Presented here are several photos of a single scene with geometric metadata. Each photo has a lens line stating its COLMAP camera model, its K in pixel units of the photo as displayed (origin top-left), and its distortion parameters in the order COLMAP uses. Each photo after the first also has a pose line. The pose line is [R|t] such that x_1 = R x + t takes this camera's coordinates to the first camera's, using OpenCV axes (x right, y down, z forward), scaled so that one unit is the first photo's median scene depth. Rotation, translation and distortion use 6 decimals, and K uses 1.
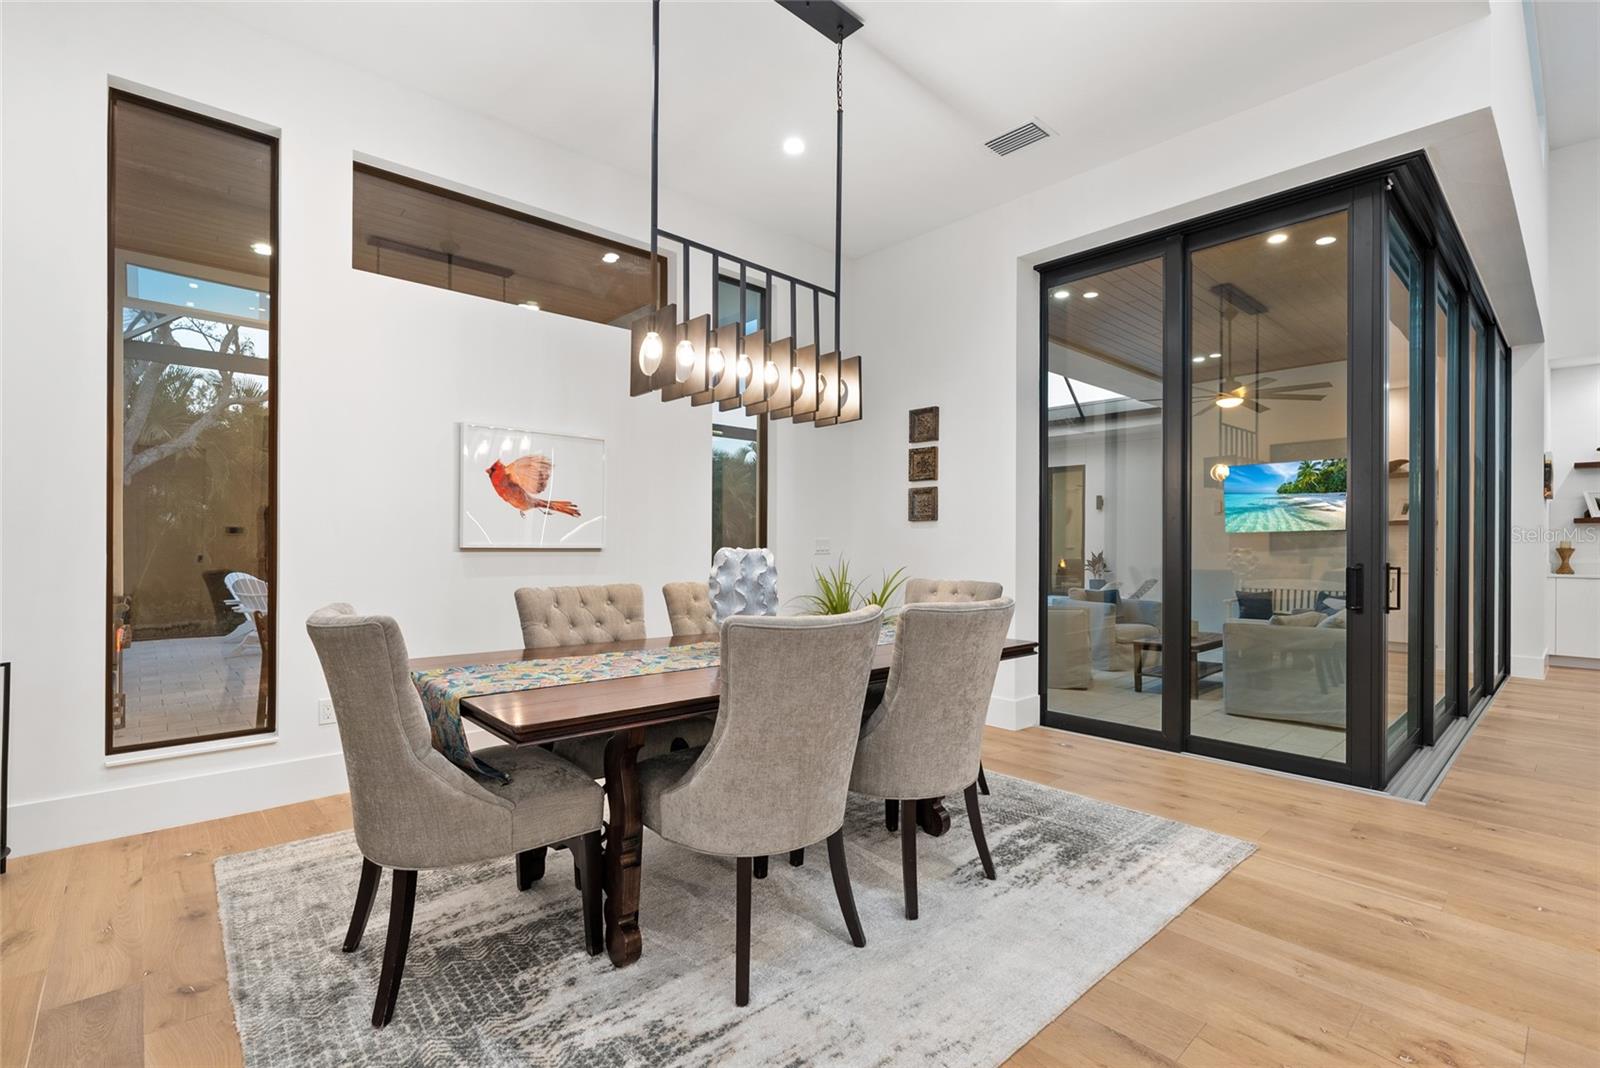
lens RADIAL K [[723.5, 0, 799.9], [0, 723.5, 543.3], [0, 0, 1]] dist [-0.000804, 0.000203]
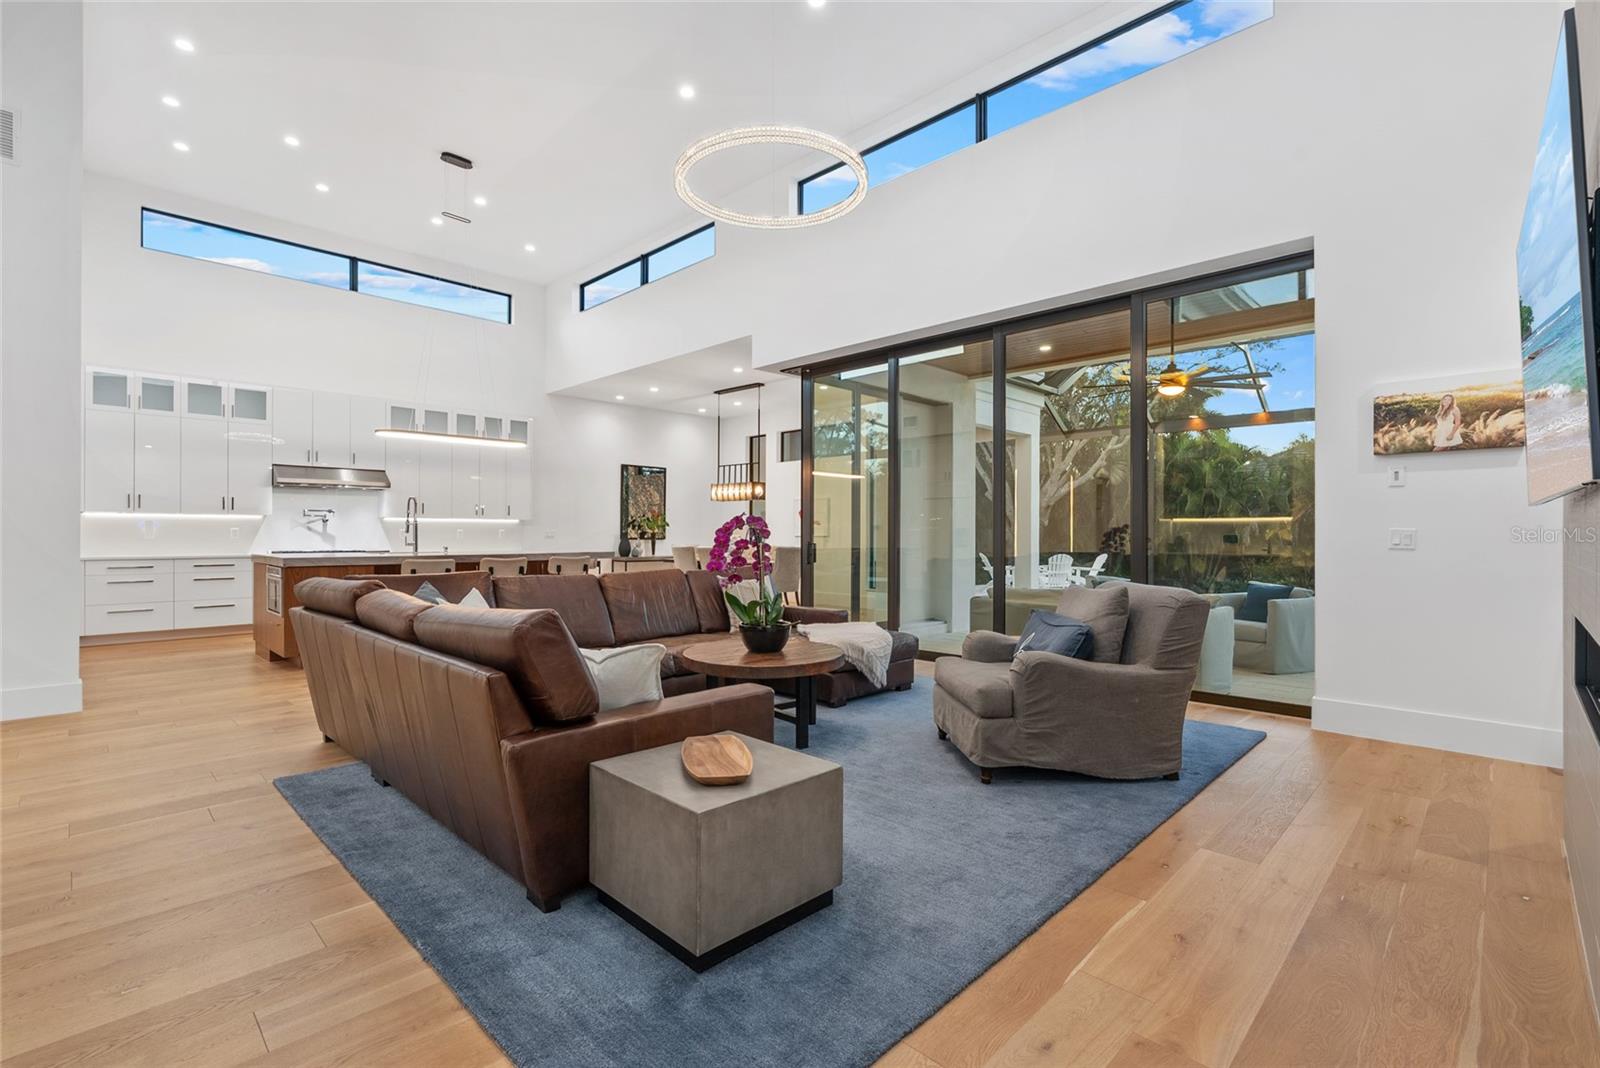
lens RADIAL K [[725.2, 0, 789.8], [0, 725.2, 532.2], [0, 0, 1]] dist [-0.002833, 0.000627]
pose [[0.045601, -0.007686, -0.998930, 2.837135], [-0.002789, 0.999966, -0.007821, 0.015818], [0.998956, 0.003143, 0.045578, 0.793937]]
